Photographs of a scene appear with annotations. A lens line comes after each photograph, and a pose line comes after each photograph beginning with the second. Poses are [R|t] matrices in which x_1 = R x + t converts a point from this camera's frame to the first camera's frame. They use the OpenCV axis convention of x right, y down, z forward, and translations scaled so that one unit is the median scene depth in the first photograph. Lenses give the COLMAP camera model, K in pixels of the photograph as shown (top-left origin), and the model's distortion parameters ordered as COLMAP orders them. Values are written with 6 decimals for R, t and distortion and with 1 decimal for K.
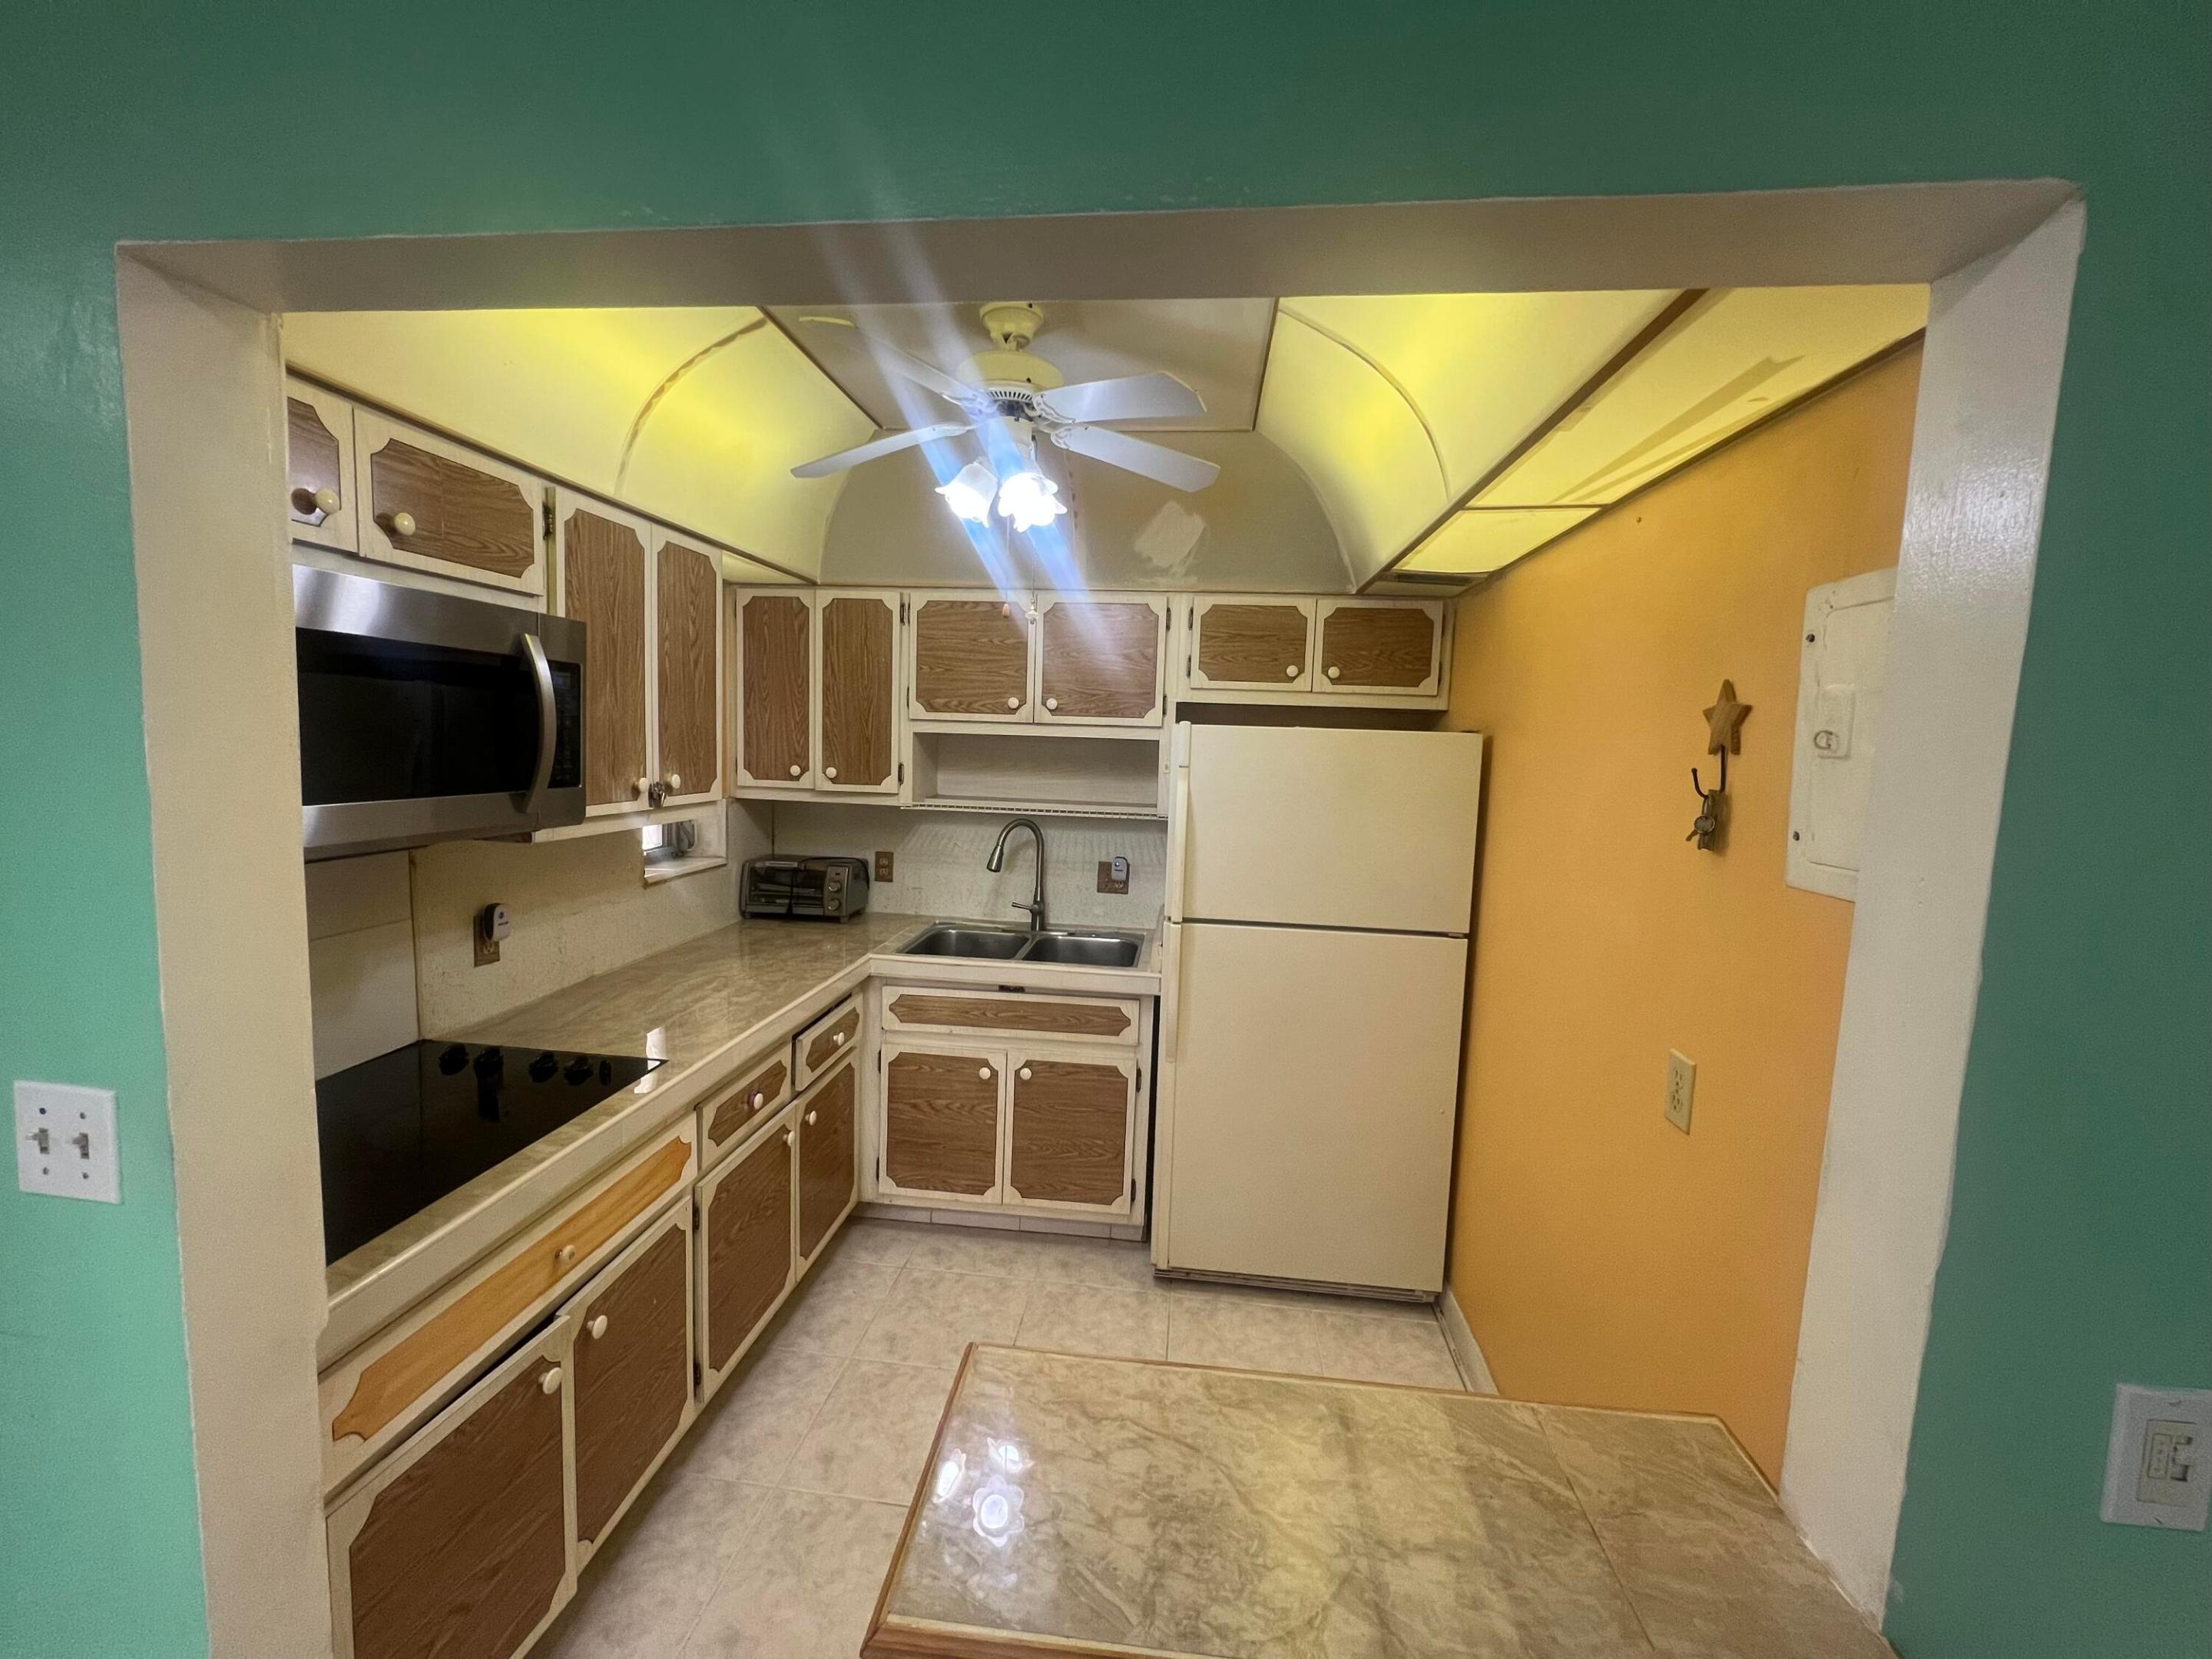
lens RADIAL K [[888.8, 0, 1099.6], [0, 888.8, 825.1], [0, 0, 1]] dist [-0.000492, 0.000018]
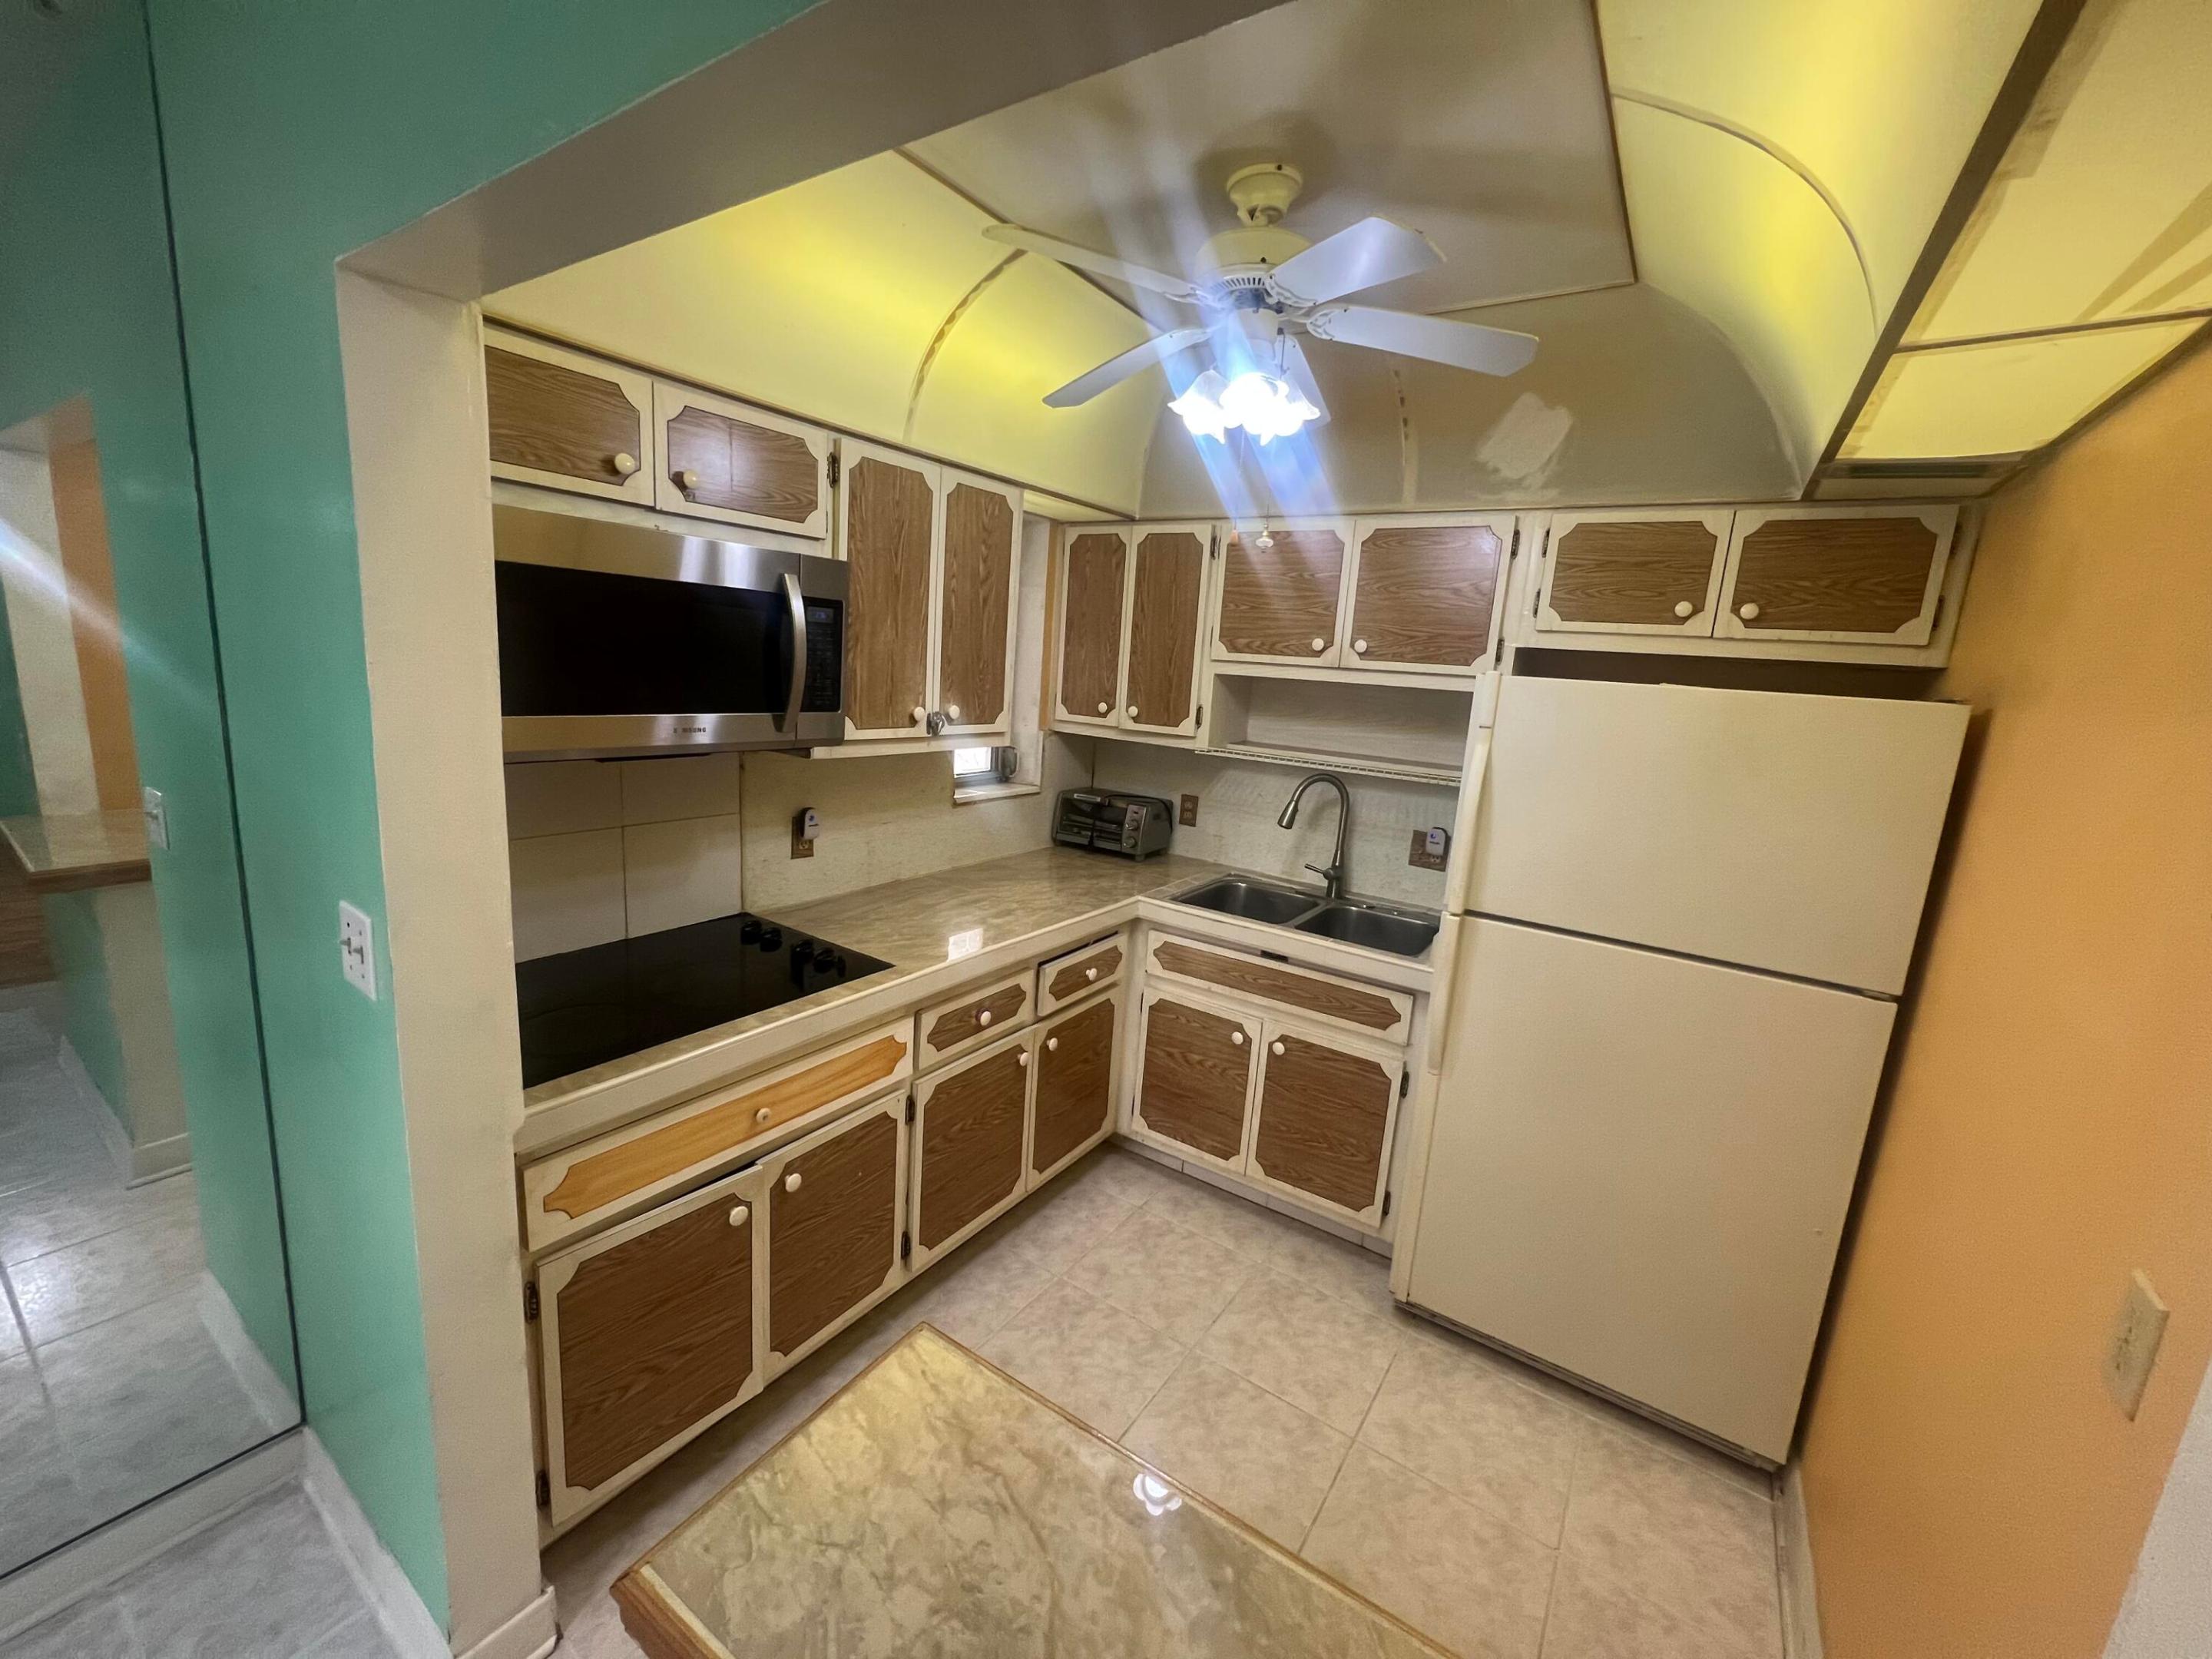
lens RADIAL K [[888.8, 0, 1099.6], [0, 888.8, 825.1], [0, 0, 1]] dist [-0.000492, 0.000018]
pose [[0.883951, 0.111758, -0.454027, 0.162037], [-0.082065, 0.993025, 0.084658, -0.016509], [0.460321, -0.037574, 0.886957, 0.109385]]
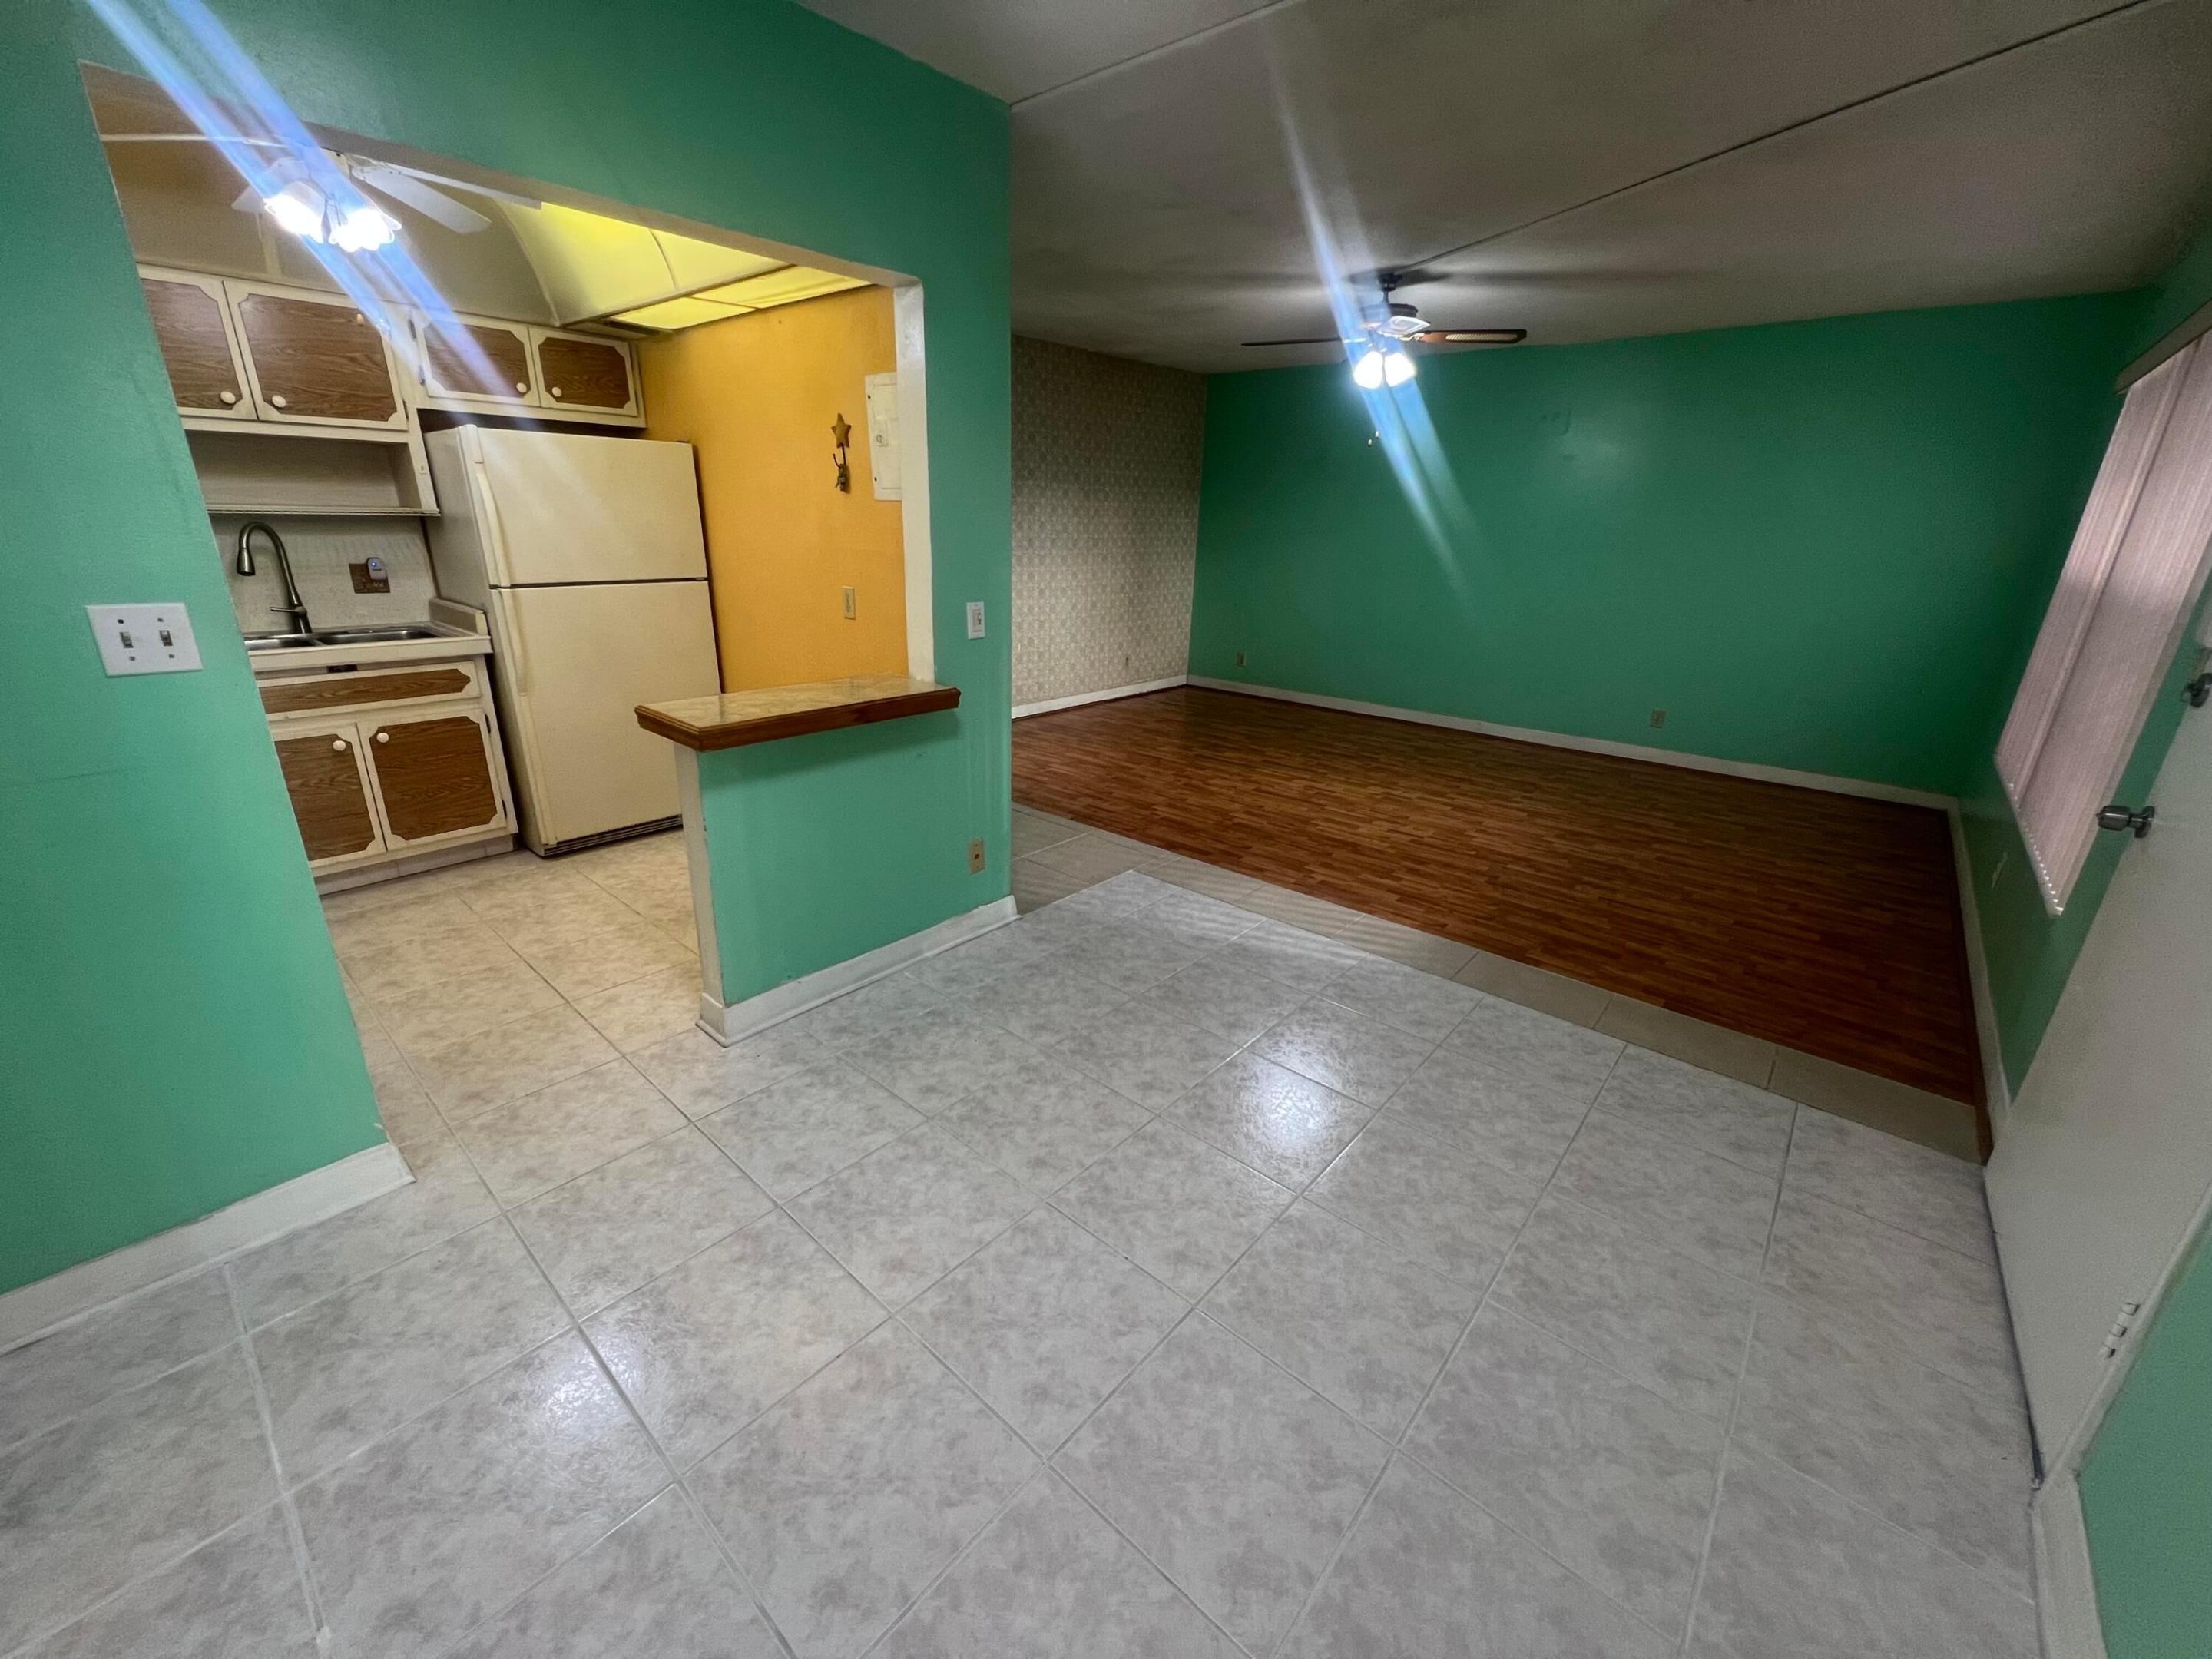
lens RADIAL K [[887.2, 0, 1100.9], [0, 887.2, 825.9], [0, 0, 1]] dist [0.002065, -0.000800]
pose [[0.567406, -0.291717, 0.770033, -0.542534], [0.074978, 0.949563, 0.304481, 0.111136], [-0.820017, -0.115029, 0.560660, -0.531963]]
